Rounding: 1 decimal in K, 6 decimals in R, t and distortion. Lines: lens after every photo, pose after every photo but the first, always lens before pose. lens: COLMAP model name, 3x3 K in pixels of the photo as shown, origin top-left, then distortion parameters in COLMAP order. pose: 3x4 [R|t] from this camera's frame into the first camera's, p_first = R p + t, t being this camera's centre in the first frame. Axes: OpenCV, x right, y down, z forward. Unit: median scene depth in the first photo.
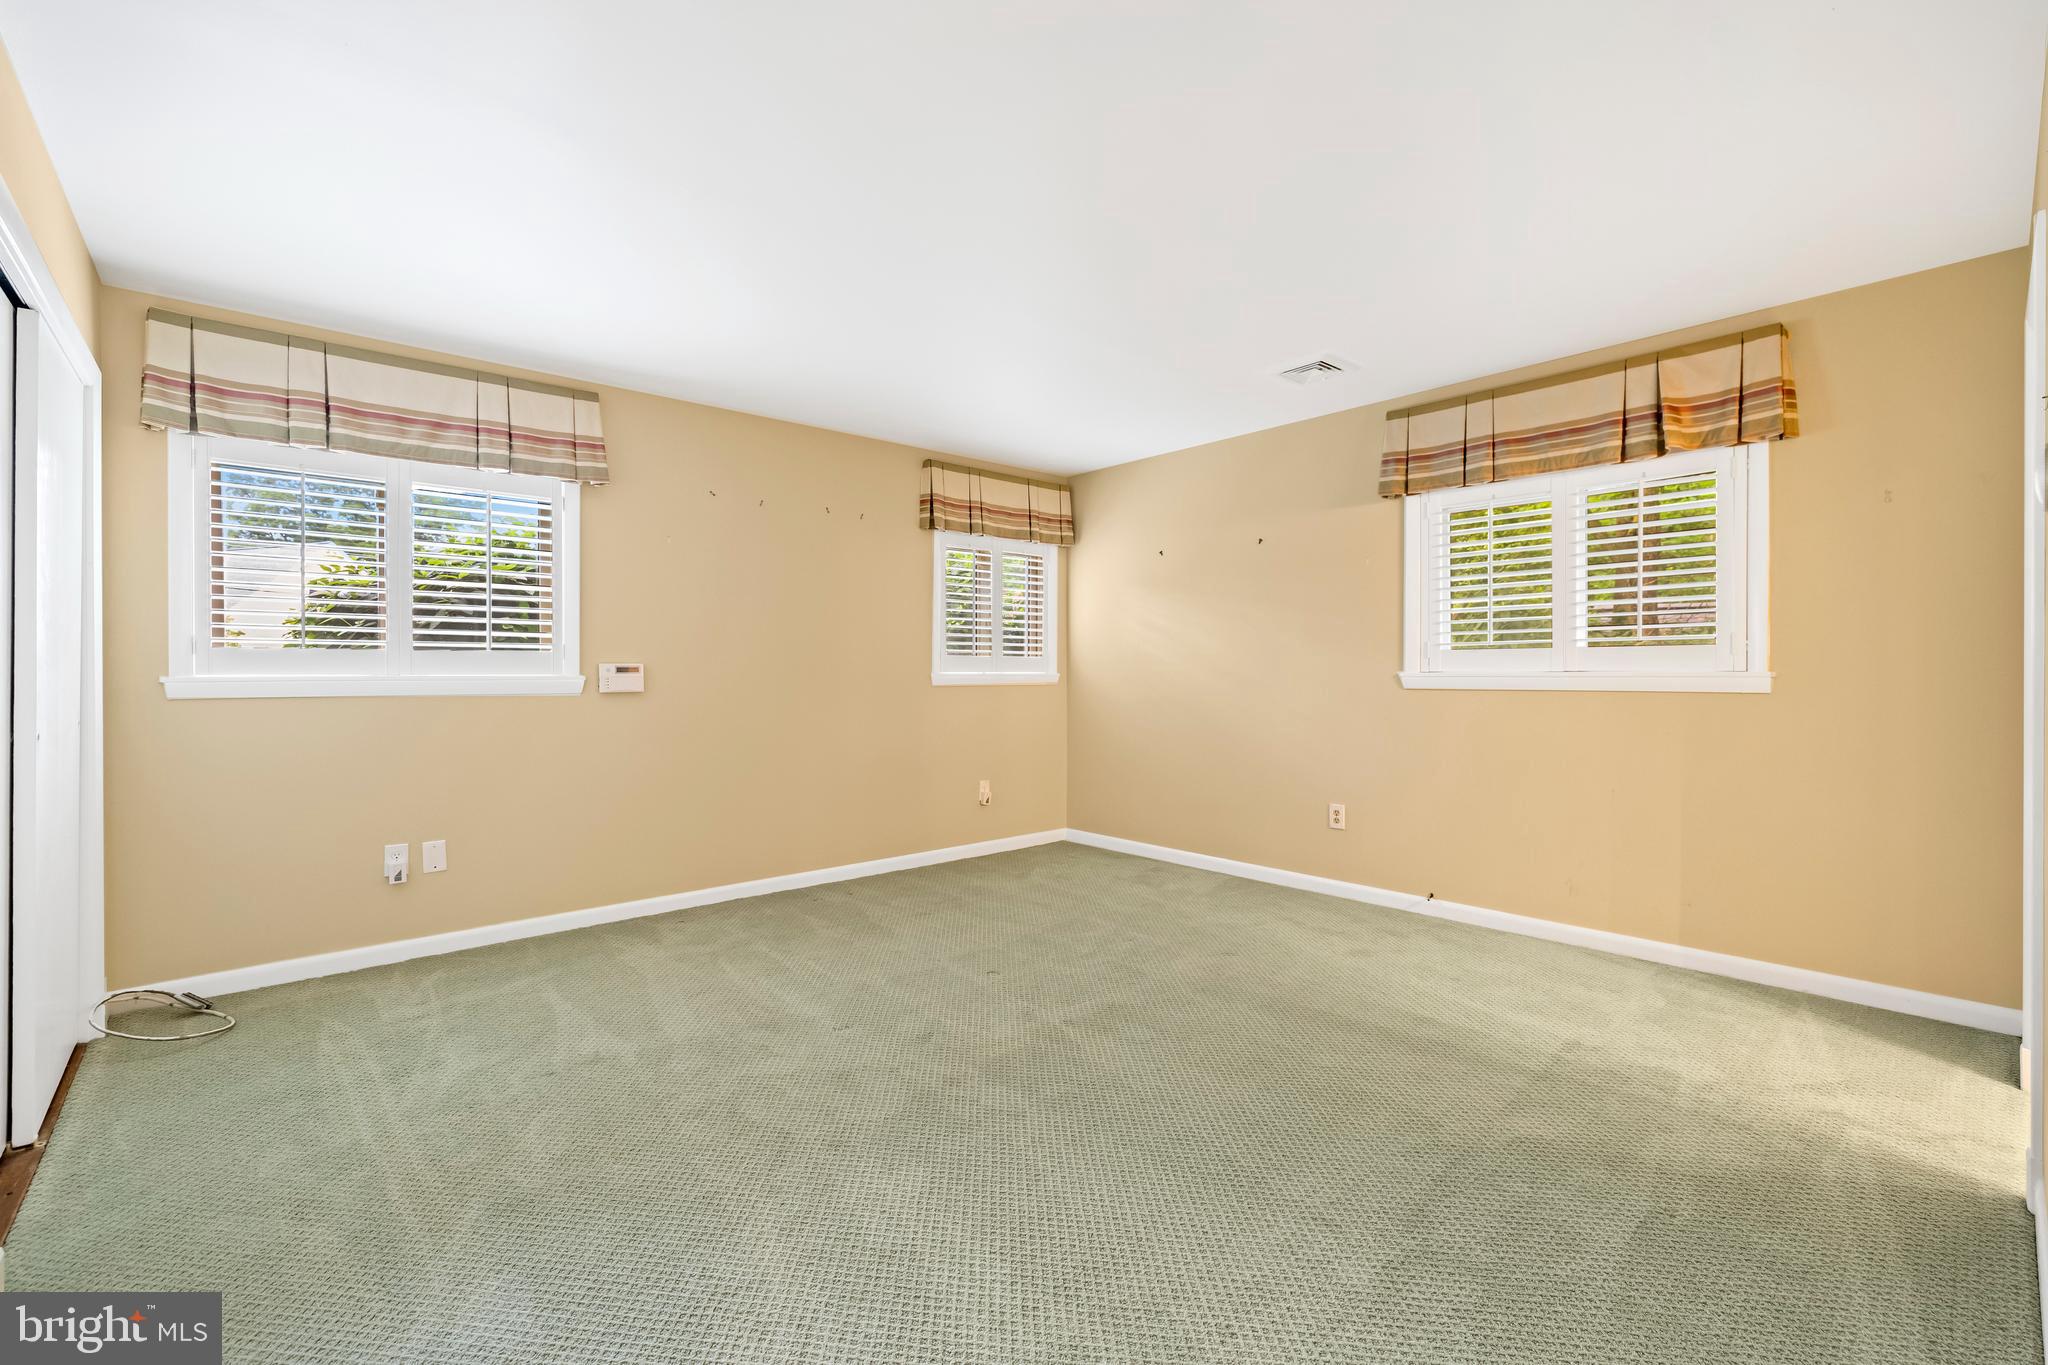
lens RADIAL K [[892.3, 0, 1010.8], [0, 892.3, 676.1], [0, 0, 1]] dist [0.003522, -0.000166]
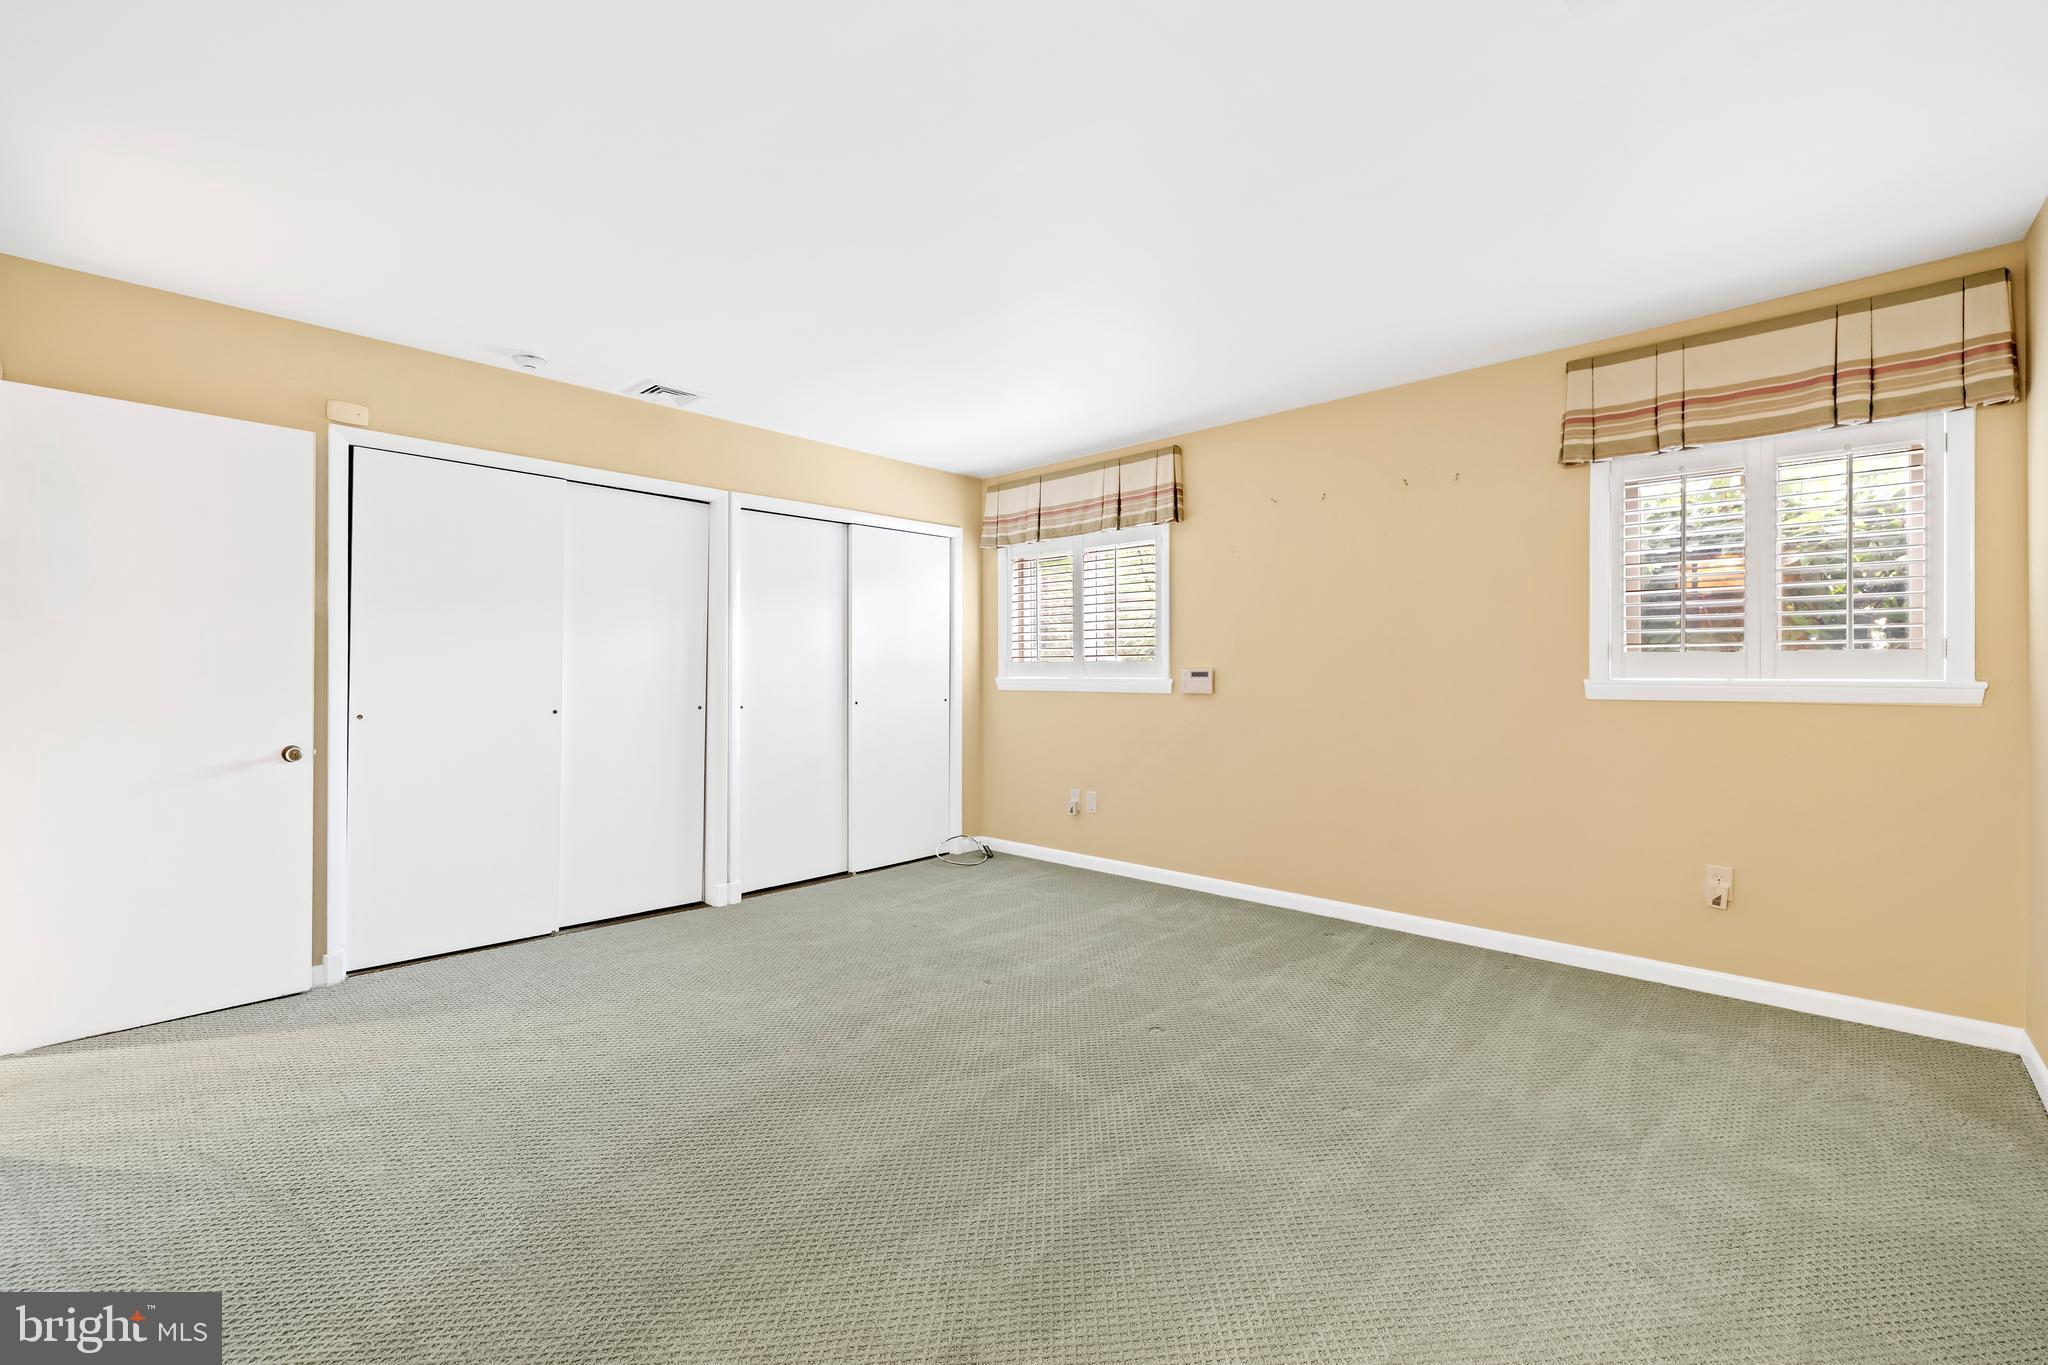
lens RADIAL K [[892.3, 0, 1011.0], [0, 892.3, 676.0], [0, 0, 1]] dist [0.003522, -0.000166]
pose [[0.061333, 0.008947, -0.998077, 0.718450], [-0.001667, 0.999959, 0.008861, -0.015262], [0.998116, 0.001120, 0.061345, 0.696694]]
